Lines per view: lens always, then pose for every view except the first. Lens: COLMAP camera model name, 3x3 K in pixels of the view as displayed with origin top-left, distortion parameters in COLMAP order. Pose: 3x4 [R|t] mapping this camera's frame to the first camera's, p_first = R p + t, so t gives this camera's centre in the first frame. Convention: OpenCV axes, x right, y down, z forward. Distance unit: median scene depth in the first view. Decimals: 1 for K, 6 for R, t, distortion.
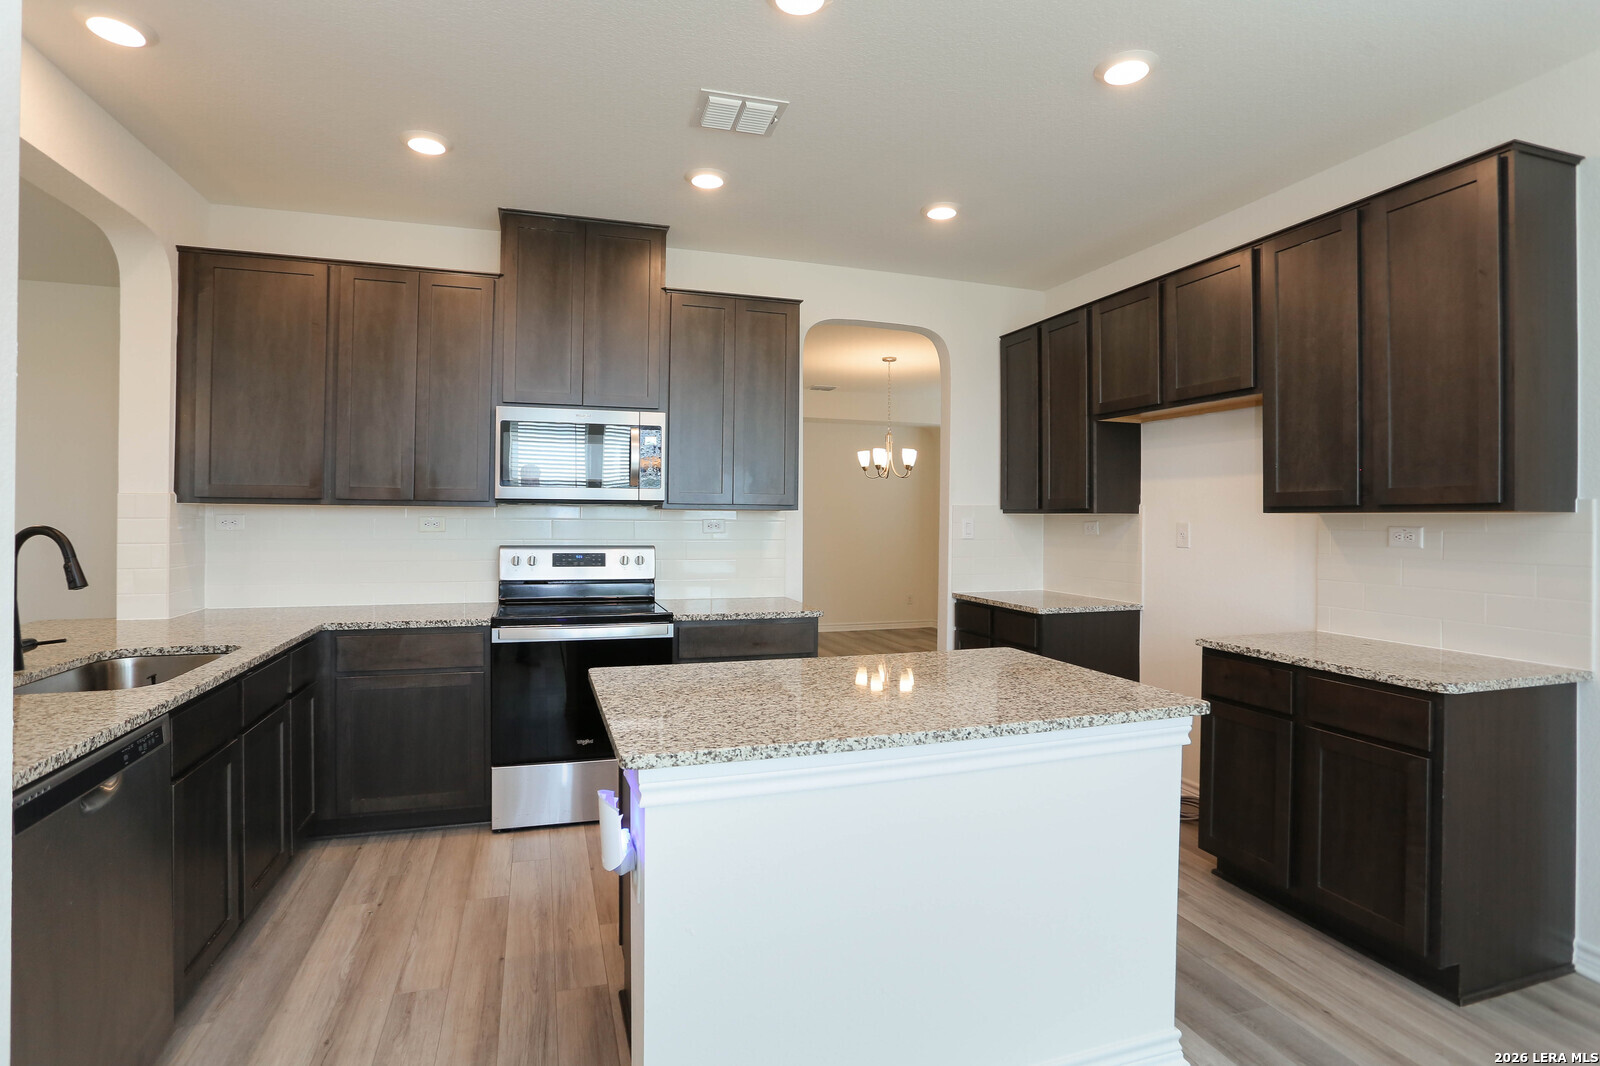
lens RADIAL K [[774.3, 0, 793.3], [0, 774.3, 514.7], [0, 0, 1]] dist [-0.066937, 0.025626]
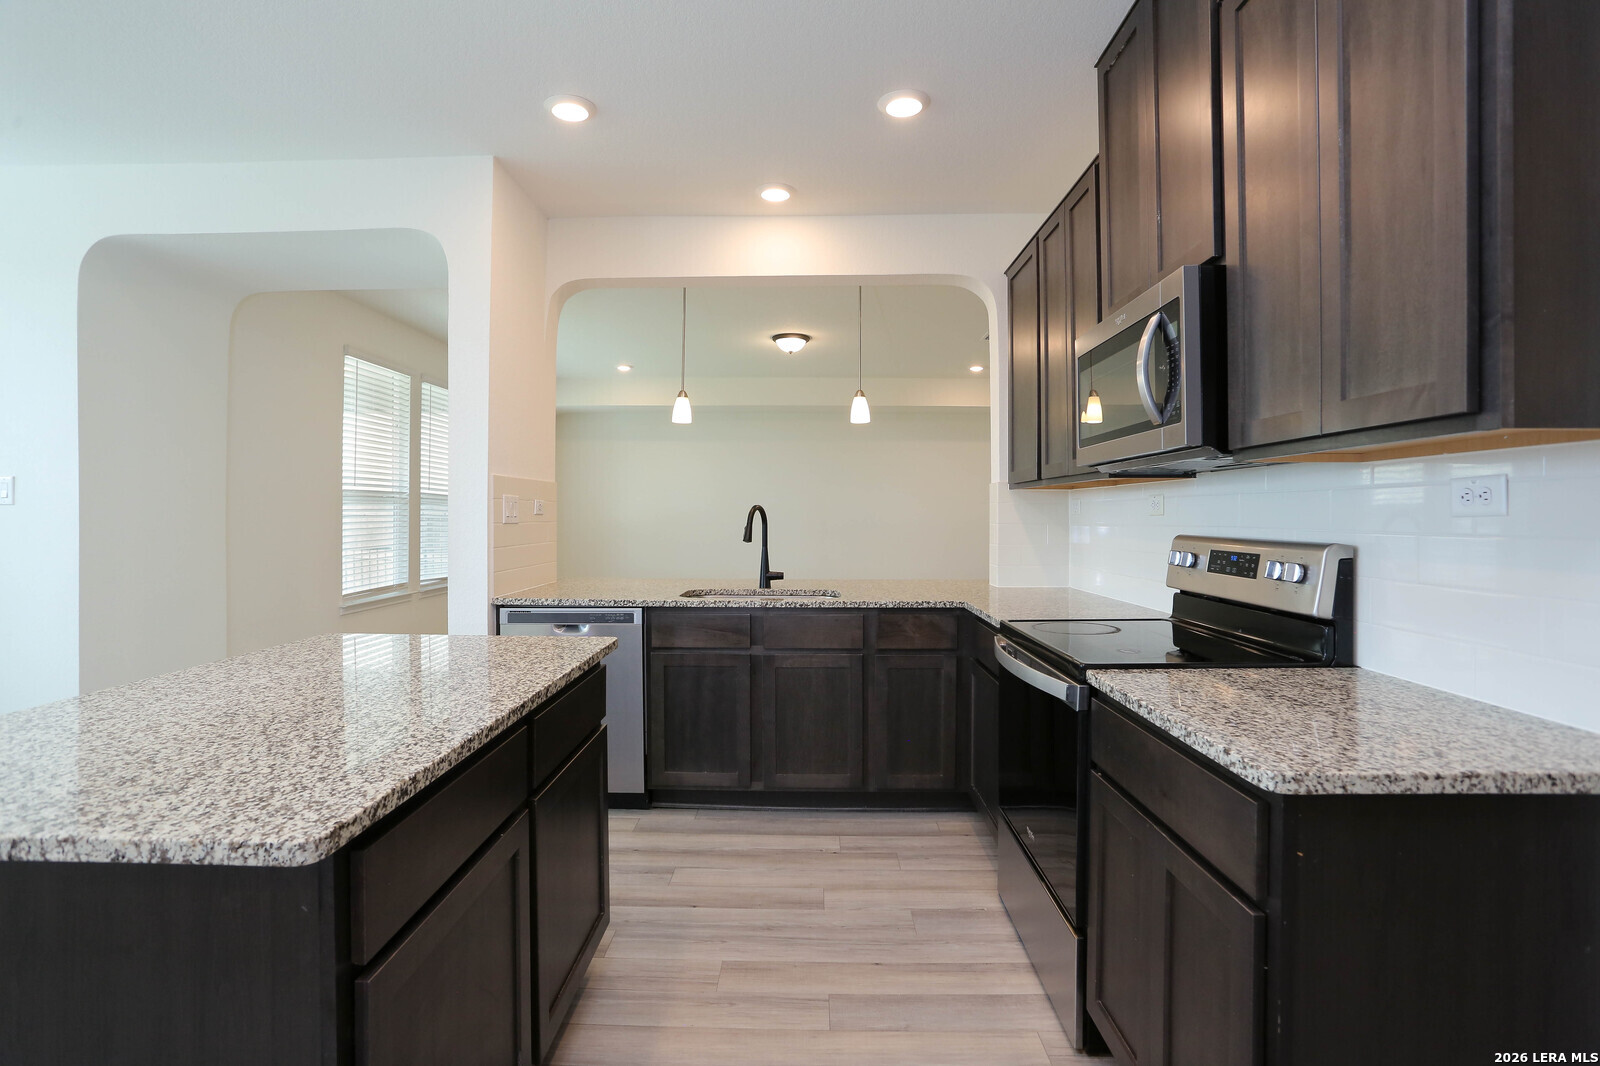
lens RADIAL K [[774.3, 0, 793.3], [0, 774.3, 514.7], [0, 0, 1]] dist [-0.066937, 0.025626]
pose [[-0.330239, -0.009178, -0.943853, 0.441888], [0.001690, 0.999945, -0.010315, 0.036241], [0.943896, -0.005001, -0.330206, 1.122165]]
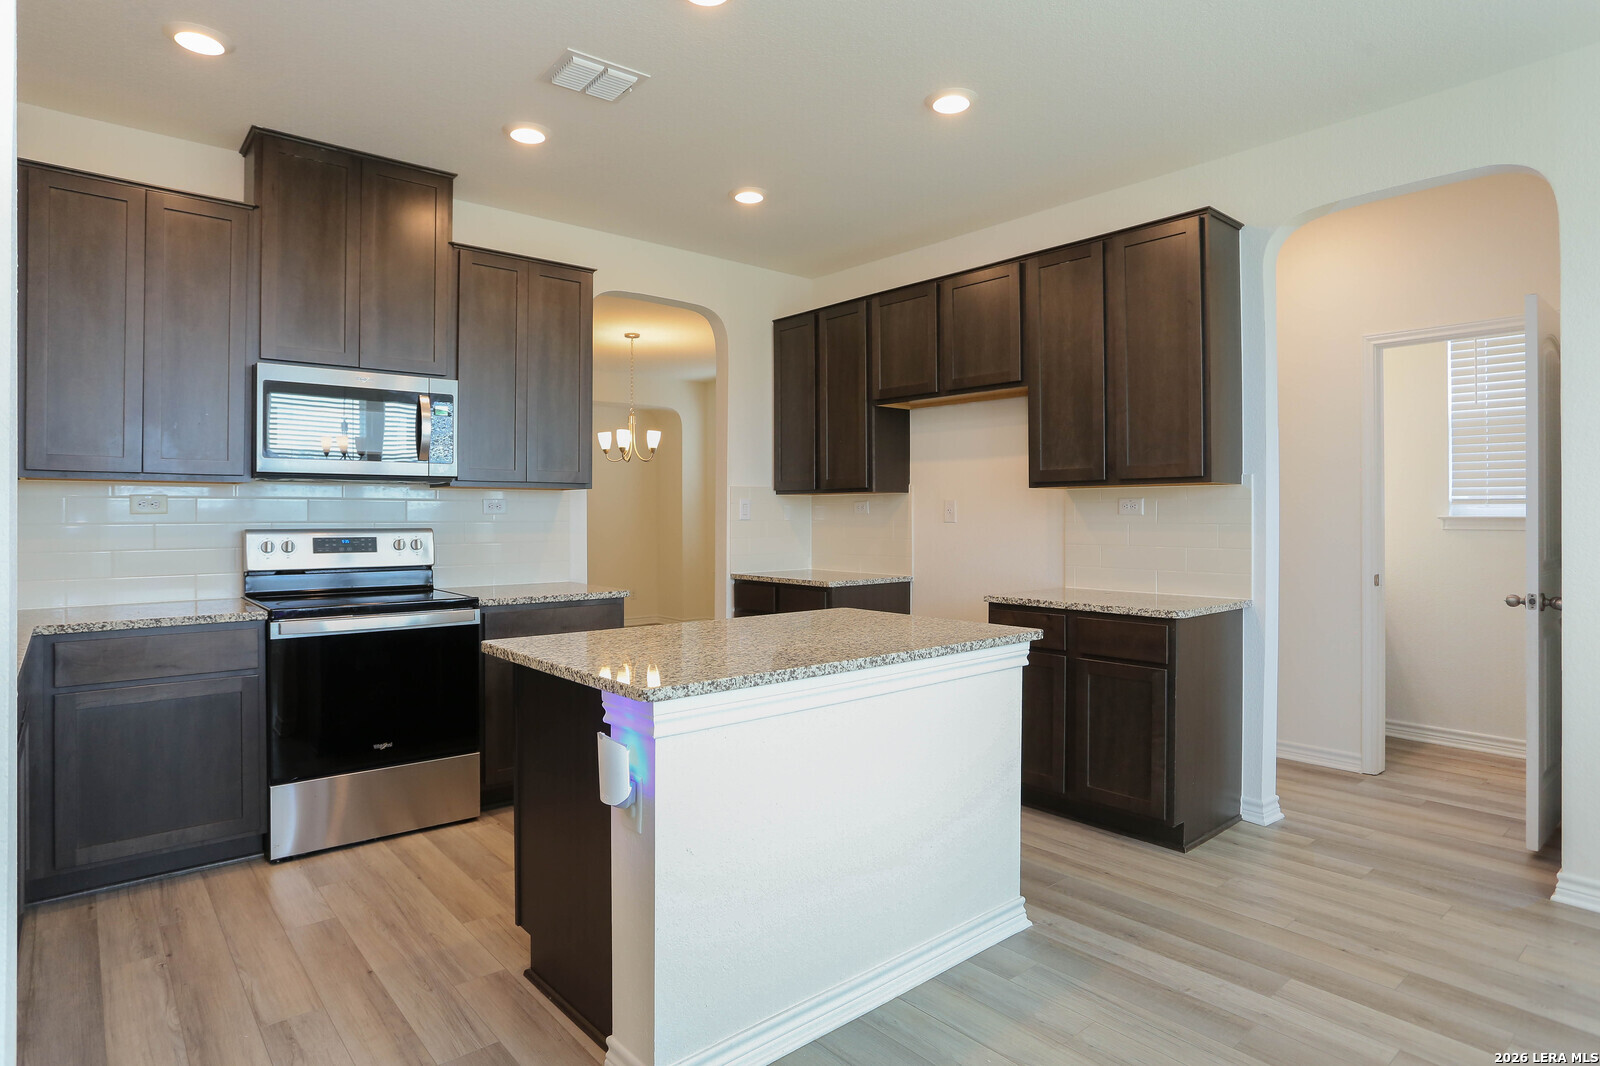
lens RADIAL K [[858.8, 0, 789.8], [0, 858.8, 513.9], [0, 0, 1]] dist [-0.082398, 0.048837]
pose [[0.926341, -0.008373, 0.376593, -0.219565], [0.006645, 0.999961, 0.005887, 0.027408], [-0.376628, -0.002951, 0.926360, -0.087617]]
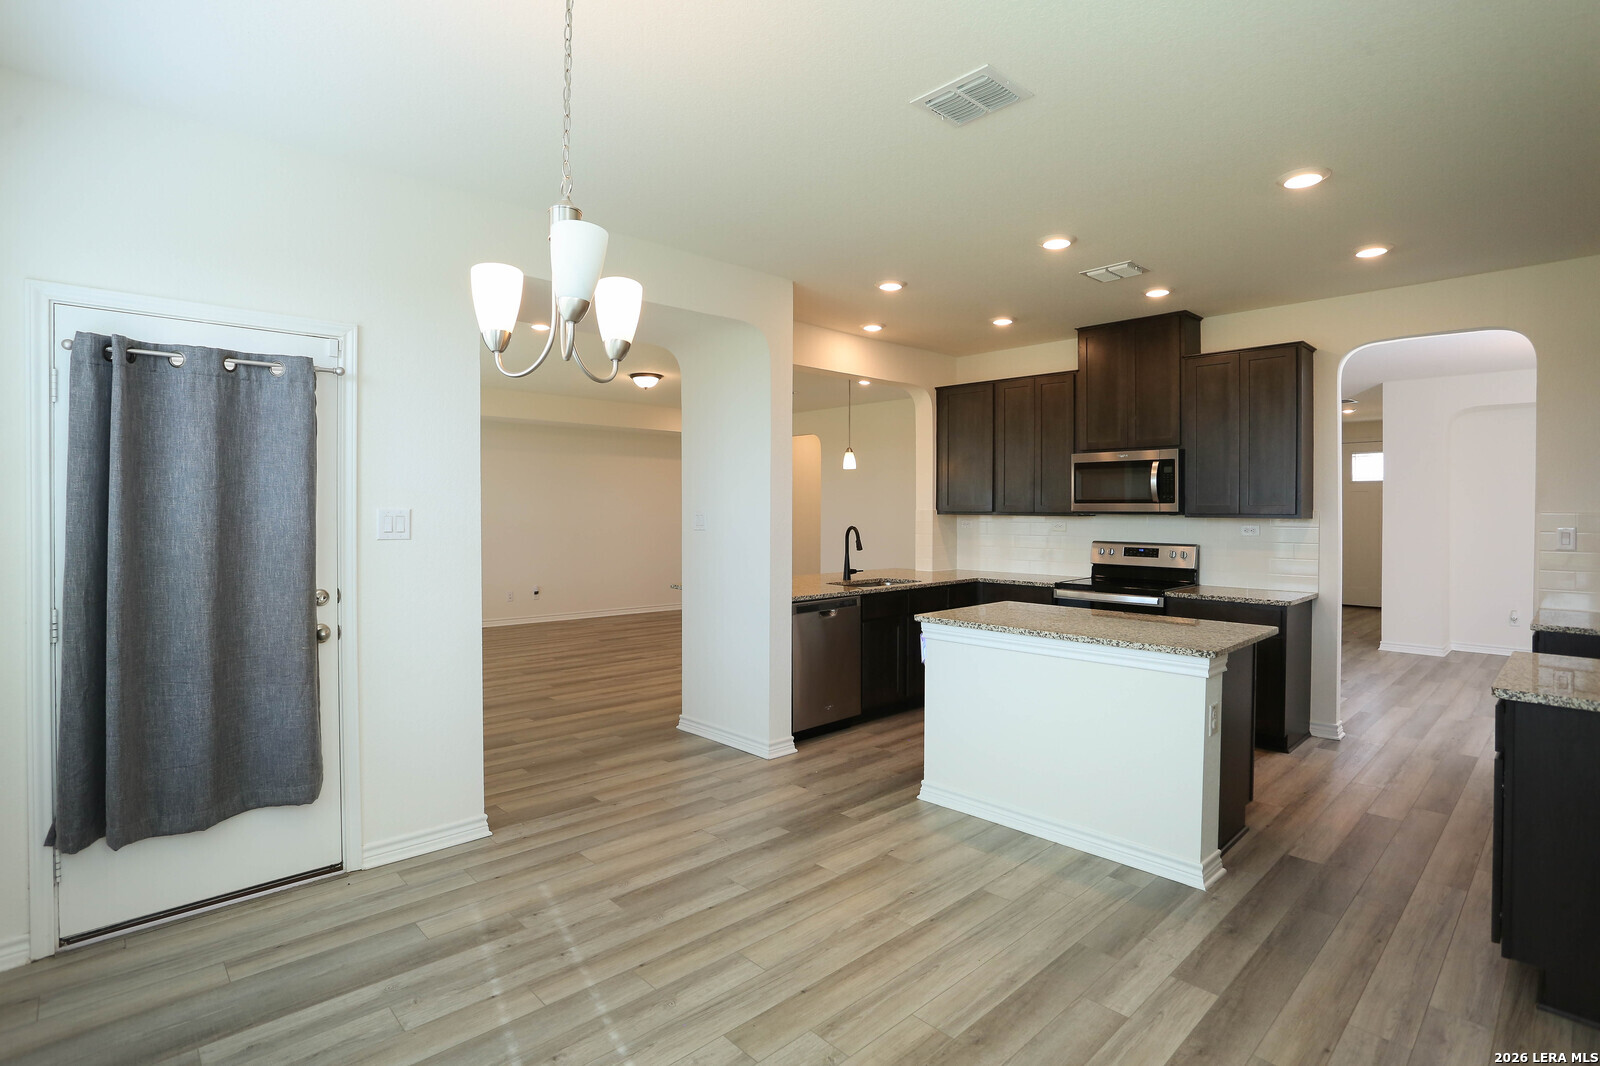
lens RADIAL K [[774.3, 0, 793.3], [0, 774.3, 514.7], [0, 0, 1]] dist [-0.066937, 0.025626]
pose [[0.426280, -0.000384, -0.904591, 0.945111], [0.005489, 0.999983, 0.002162, -0.023559], [0.904574, -0.005887, 0.426275, -0.253245]]
